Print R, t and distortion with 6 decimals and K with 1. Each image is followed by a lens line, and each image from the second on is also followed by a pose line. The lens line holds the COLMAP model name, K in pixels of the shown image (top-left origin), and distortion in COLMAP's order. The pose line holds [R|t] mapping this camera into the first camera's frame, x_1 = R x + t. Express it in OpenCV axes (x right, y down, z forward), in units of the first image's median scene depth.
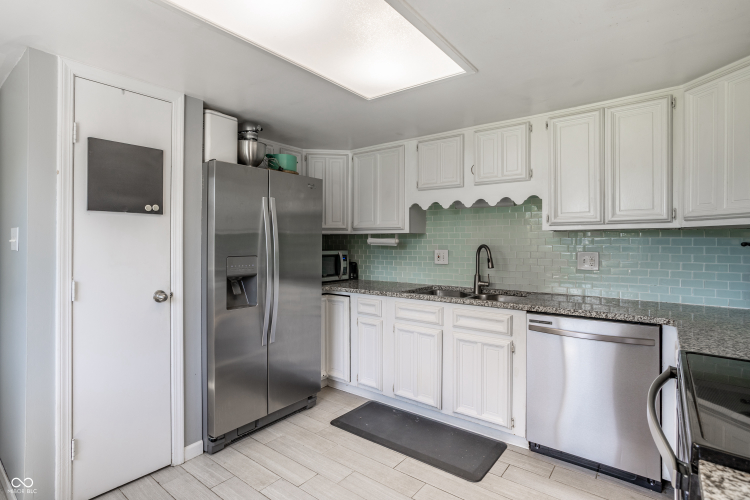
lens RADIAL K [[385.3, 0, 372.1], [0, 385.3, 245.8], [0, 0, 1]] dist [0.001376, 0.000385]
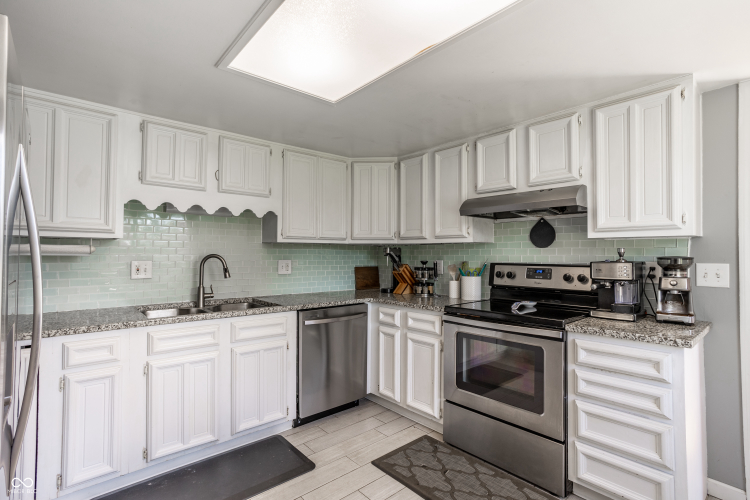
lens RADIAL K [[360.4, 0, 369.8], [0, 360.4, 248.2], [0, 0, 1]] dist [-0.003798, 0.000715]
pose [[0.201346, 0.018095, 0.979353, -0.528911], [0.006701, 0.999781, -0.019850, 0.002121], [-0.979497, 0.010559, 0.201181, 0.455334]]
